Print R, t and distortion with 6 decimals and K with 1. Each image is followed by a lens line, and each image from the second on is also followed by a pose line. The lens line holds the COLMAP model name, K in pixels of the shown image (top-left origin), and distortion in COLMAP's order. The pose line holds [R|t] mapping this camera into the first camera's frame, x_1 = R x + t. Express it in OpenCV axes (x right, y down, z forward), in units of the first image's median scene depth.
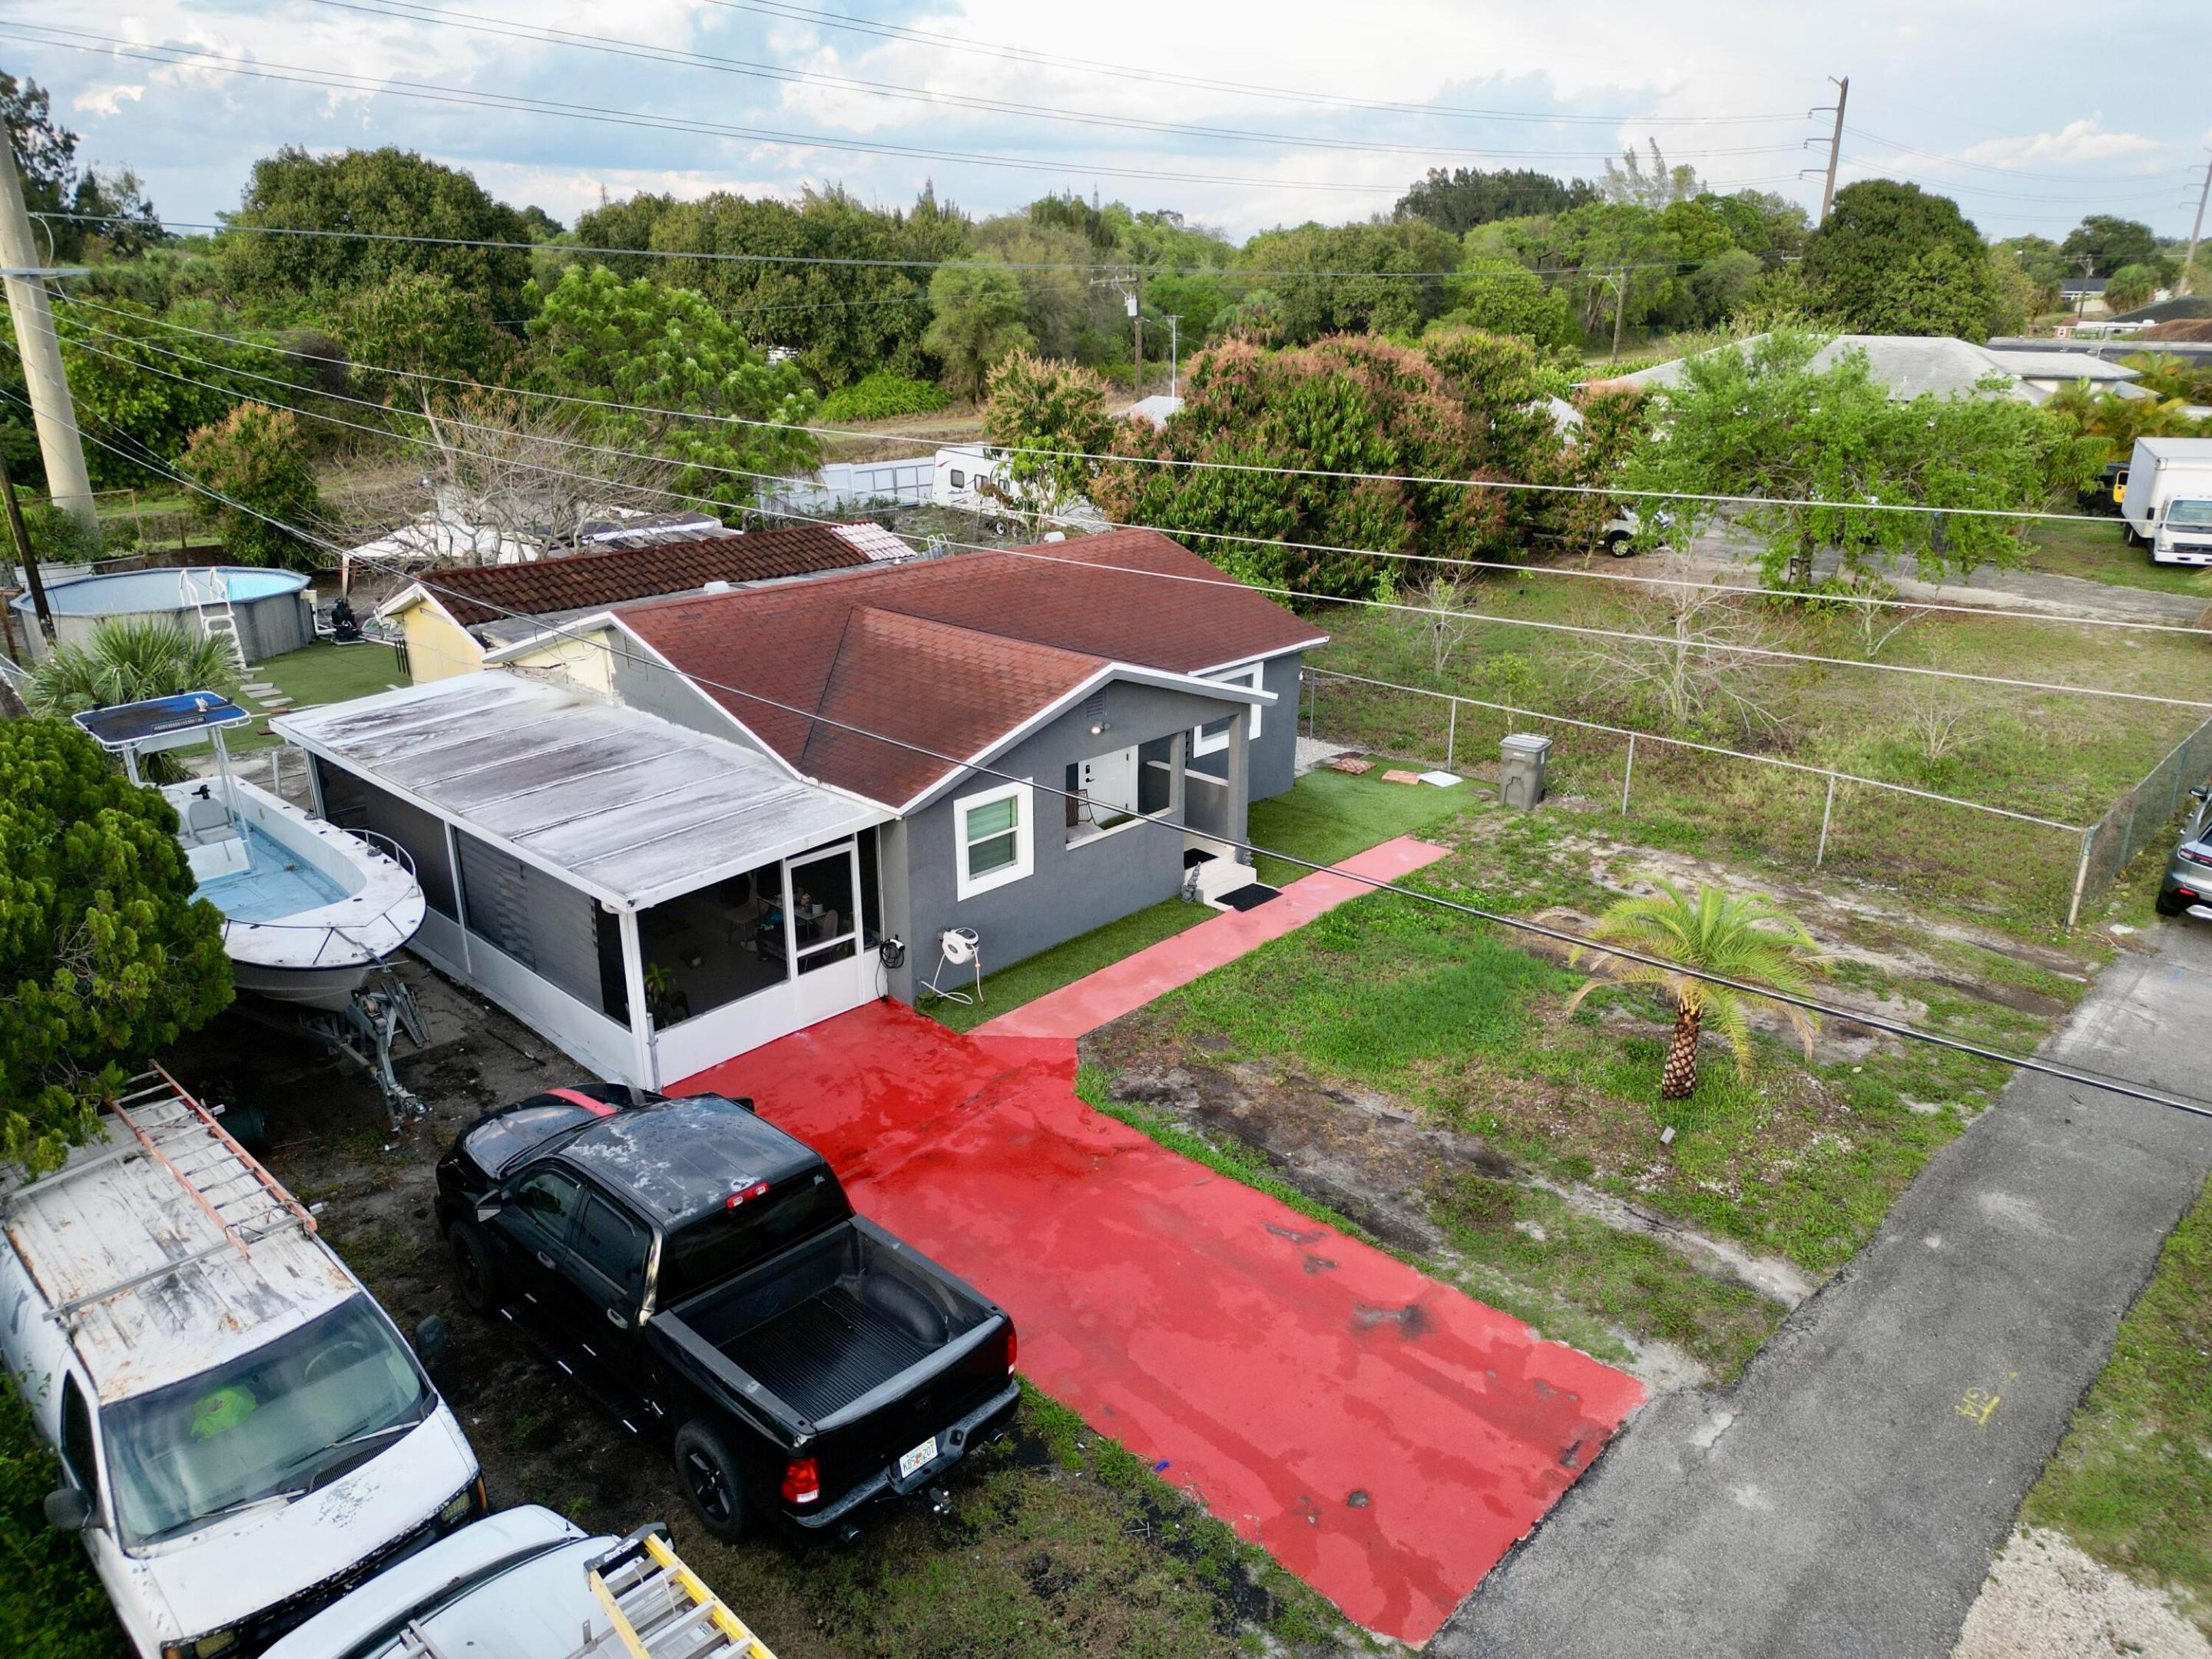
lens RADIAL K [[1528.5, 0, 1103.8], [0, 1528.5, 834.5], [0, 0, 1]] dist [0.068121, -0.071523]
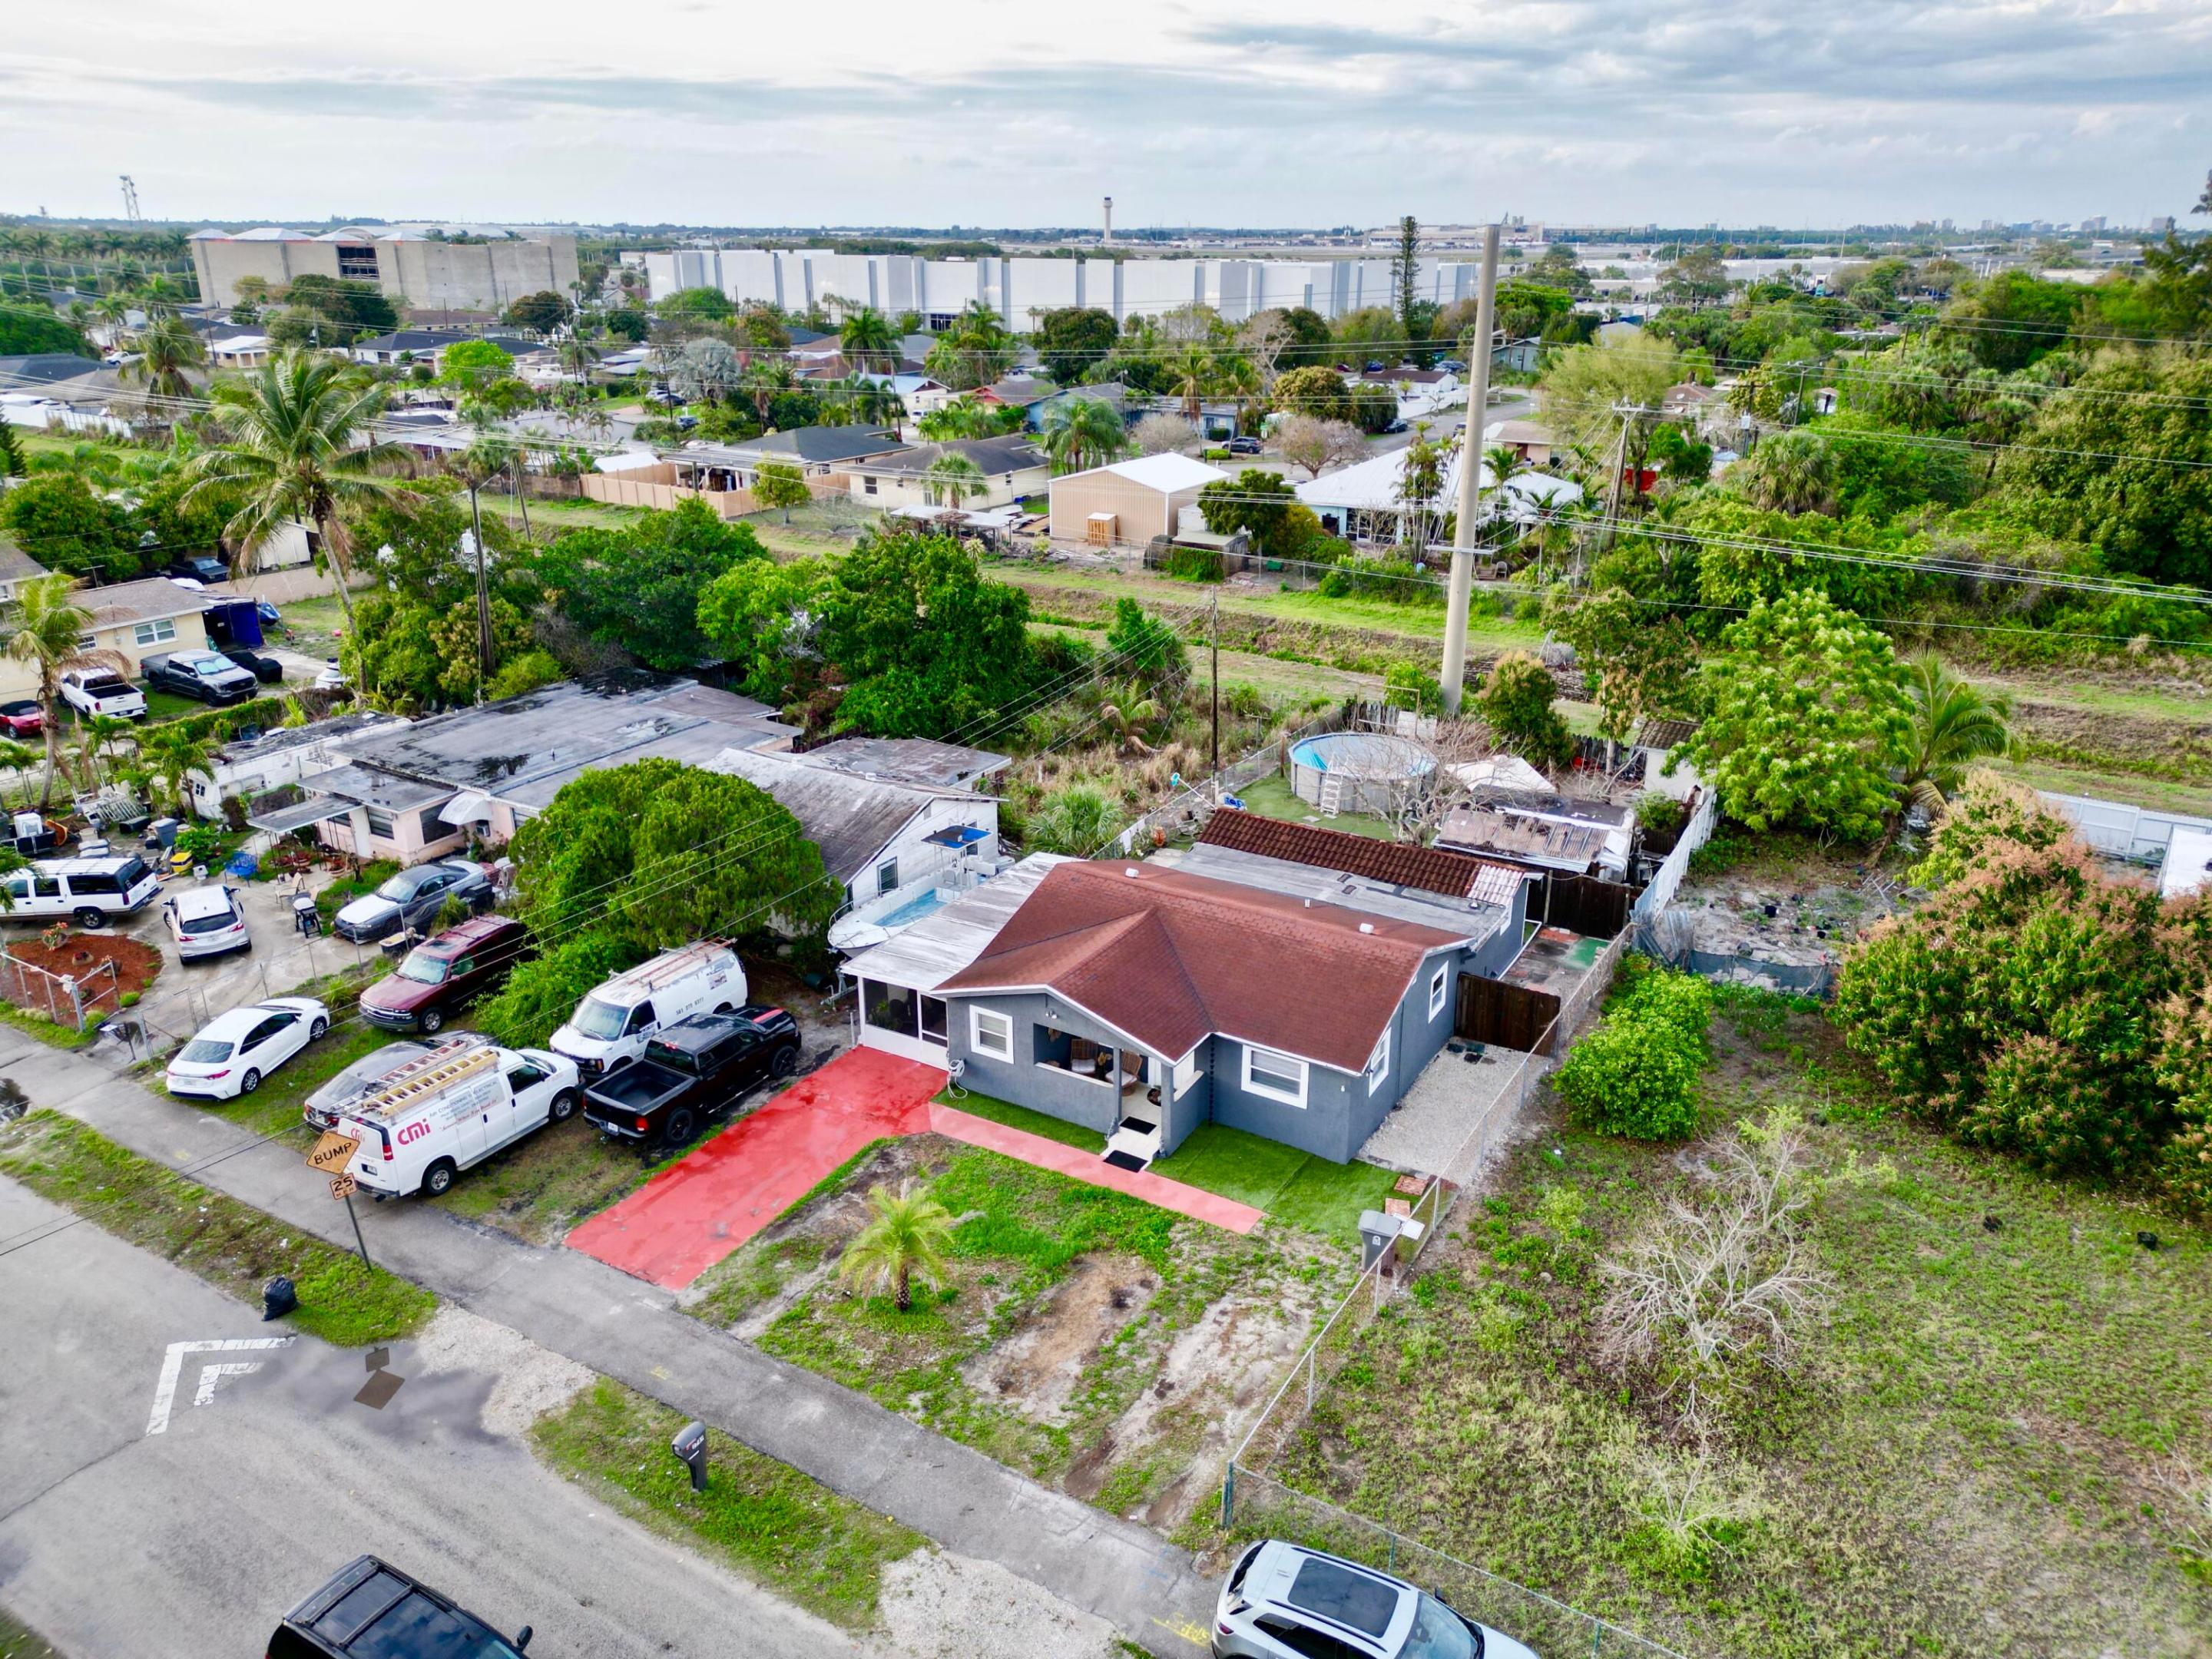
lens RADIAL K [[1532.1, 0, 1114.0], [0, 1532.1, 828.2], [0, 0, 1]] dist [0.065978, -0.060391]
pose [[0.233445, 0.347664, -0.908093, 1.474129], [-0.341038, 0.903847, 0.258367, -0.708445], [0.910602, 0.249380, 0.329565, 0.357995]]
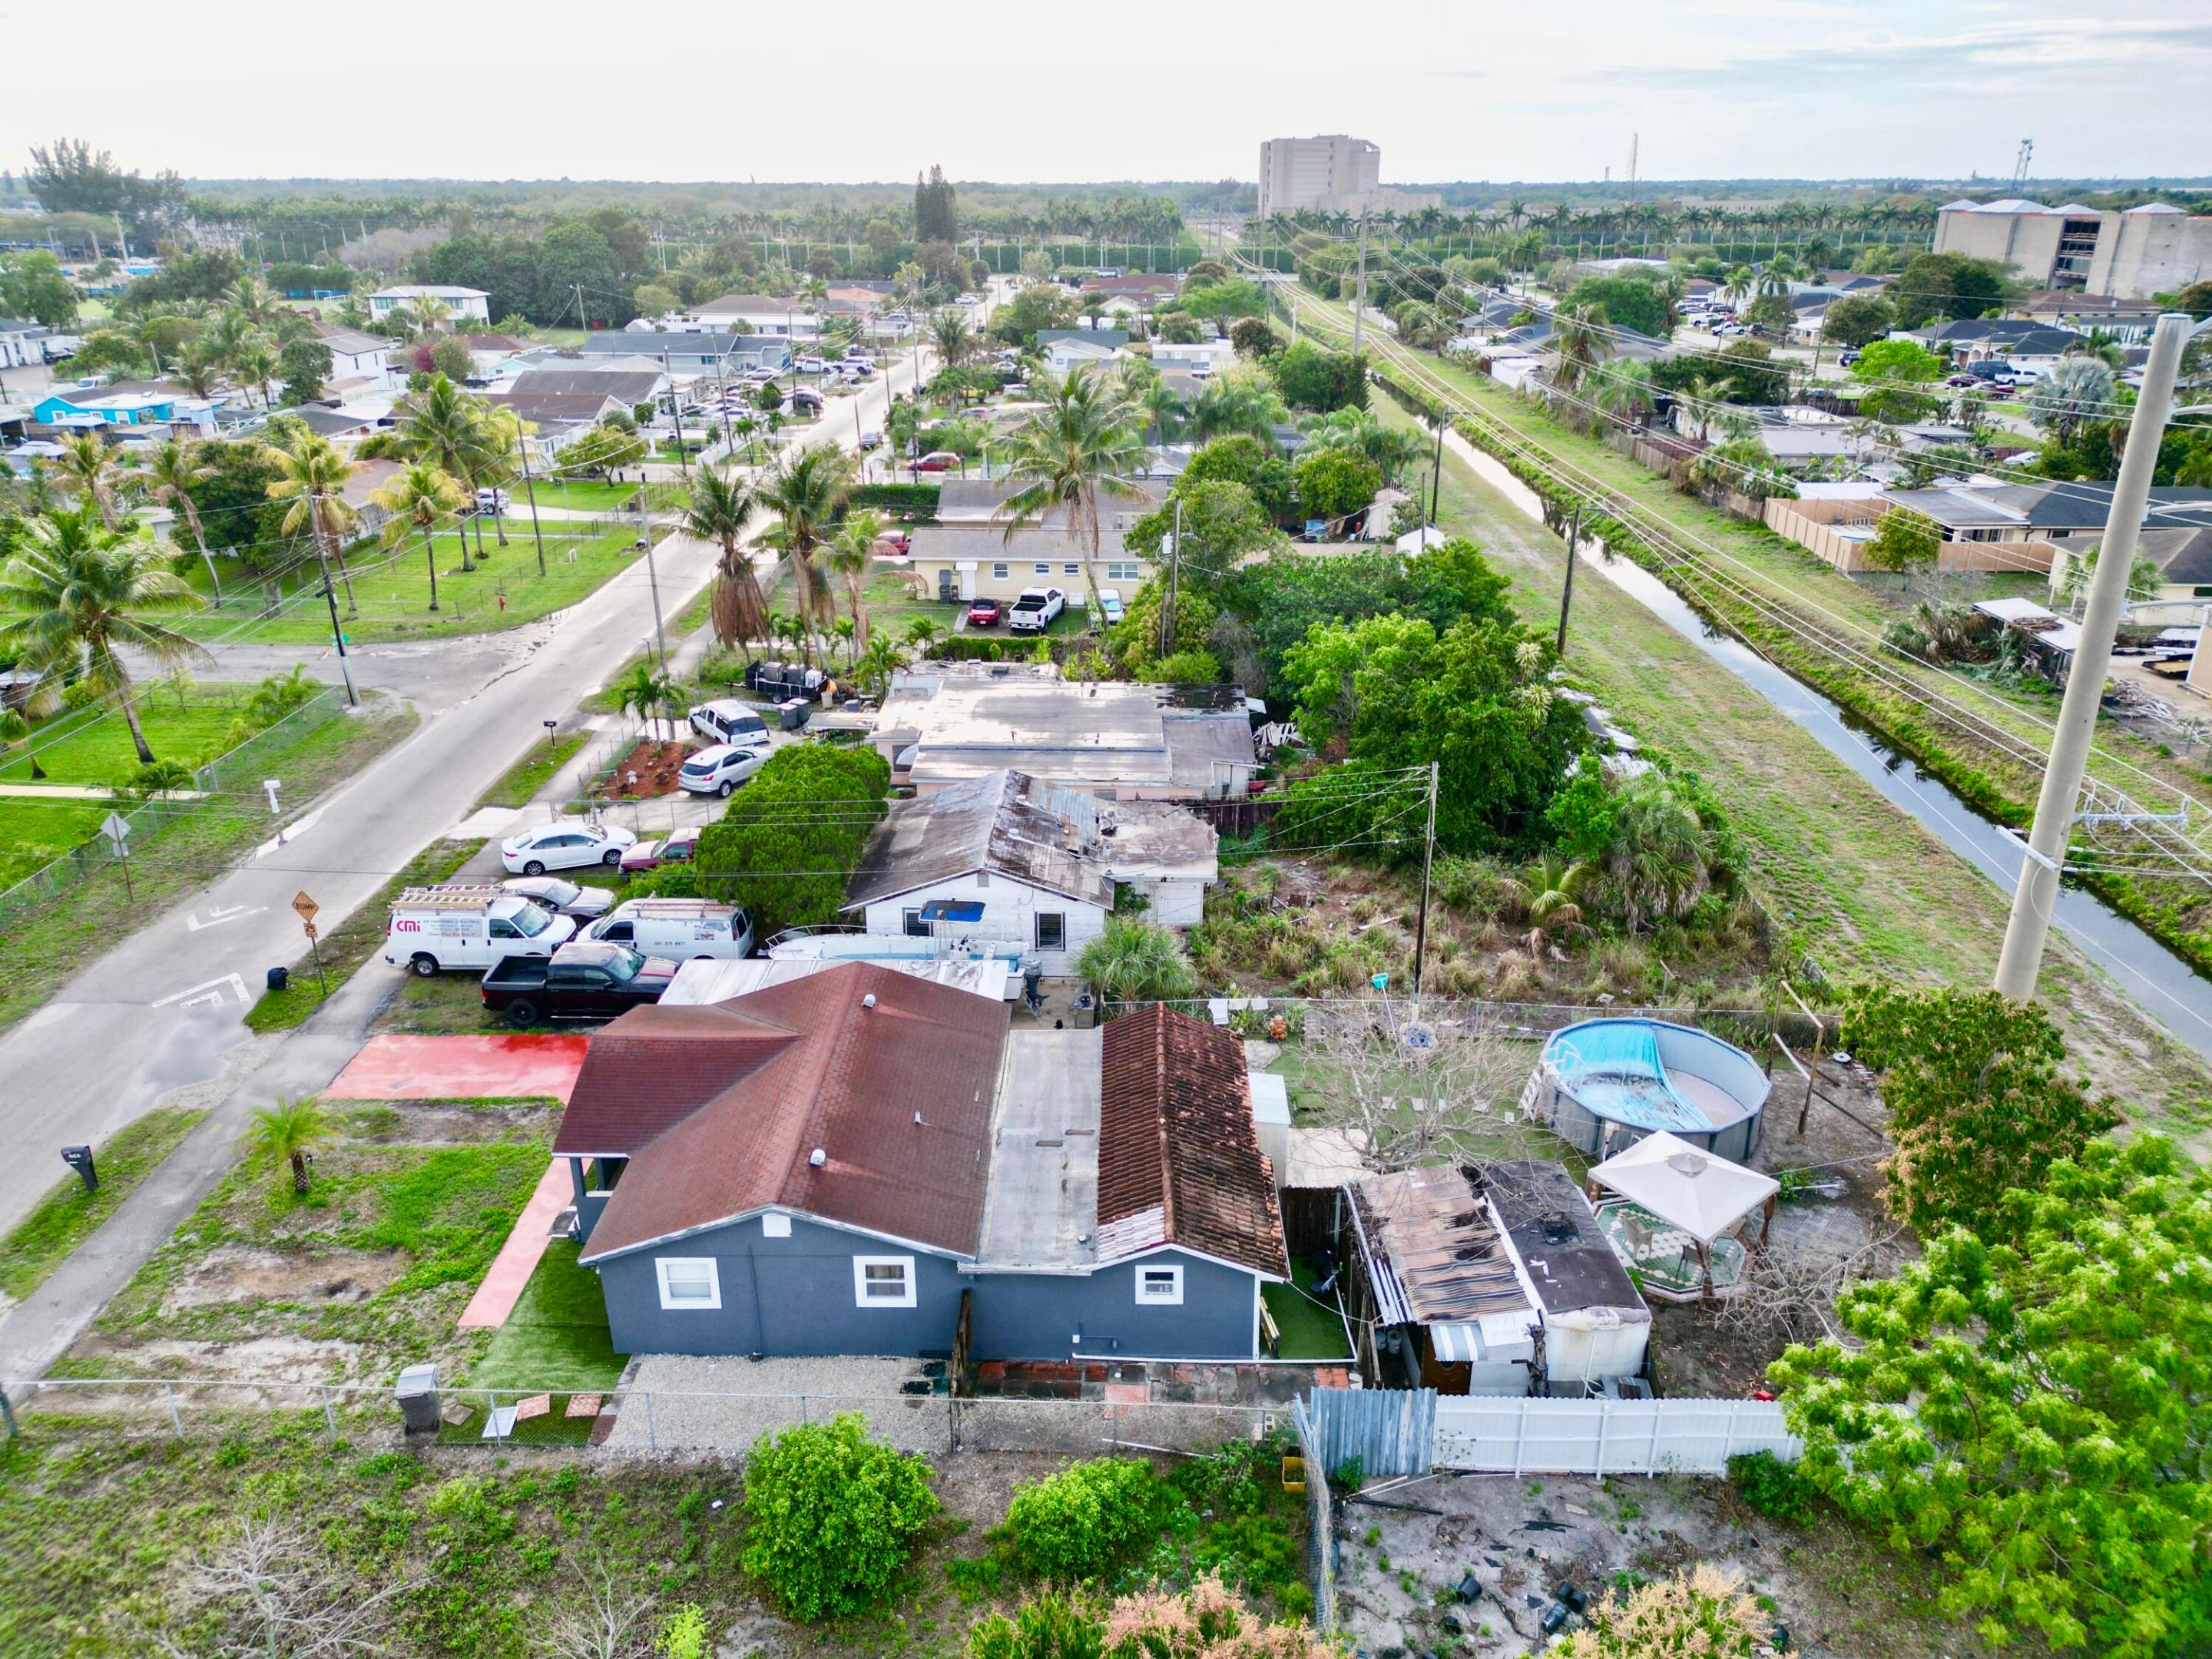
lens RADIAL K [[1532.1, 0, 1114.0], [0, 1532.1, 828.2], [0, 0, 1]] dist [0.065978, -0.060391]
pose [[-0.727385, 0.259598, -0.635232, 0.634844], [-0.240793, 0.770272, 0.590509, -1.471573], [0.642596, 0.582487, -0.497774, 2.007960]]
